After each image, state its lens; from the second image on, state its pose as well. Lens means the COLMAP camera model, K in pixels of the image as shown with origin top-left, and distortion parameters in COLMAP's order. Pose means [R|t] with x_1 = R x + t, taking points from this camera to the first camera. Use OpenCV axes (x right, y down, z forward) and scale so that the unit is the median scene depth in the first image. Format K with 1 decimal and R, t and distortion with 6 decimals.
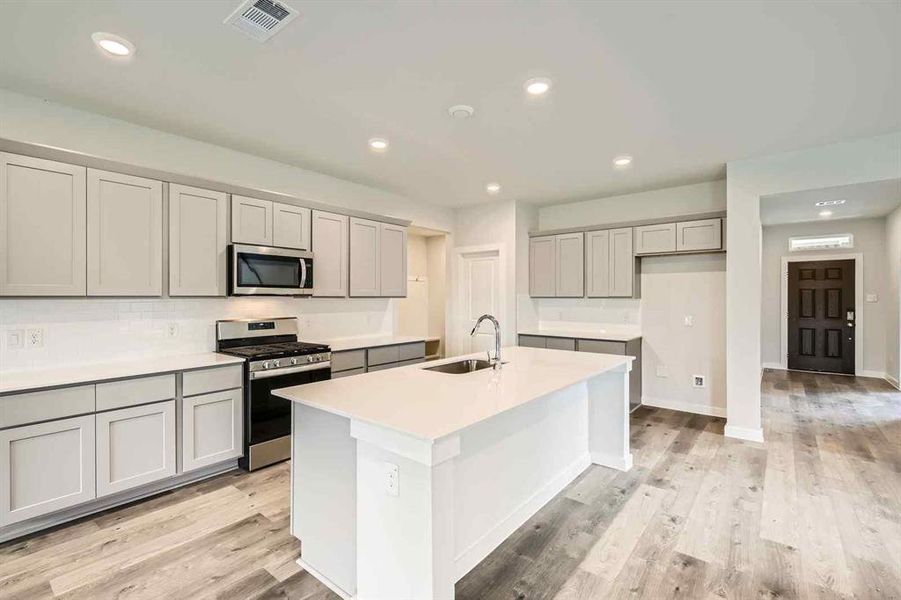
lens RADIAL K [[410.5, 0, 450.5], [0, 410.5, 300.0], [0, 0, 1]] dist [0.000429, 0.000209]
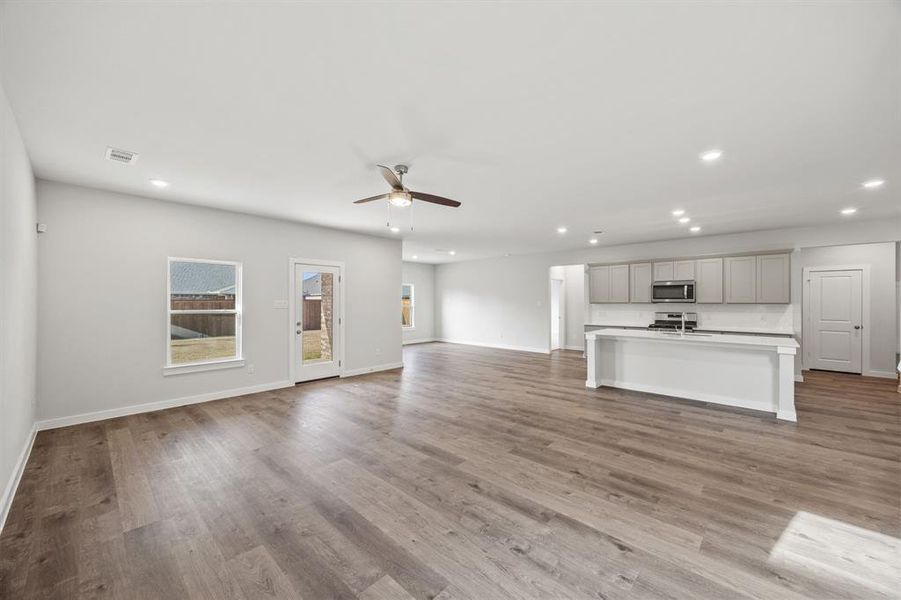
lens RADIAL K [[347.0, 0, 450.5], [0, 347.0, 300.0], [0, 0, 1]] dist [-0.000783, -0.000012]
pose [[-0.074431, -0.007446, -0.997198, 1.592790], [-0.010943, 0.999918, -0.006650, 0.002178], [0.997166, 0.010417, -0.074507, -0.102966]]
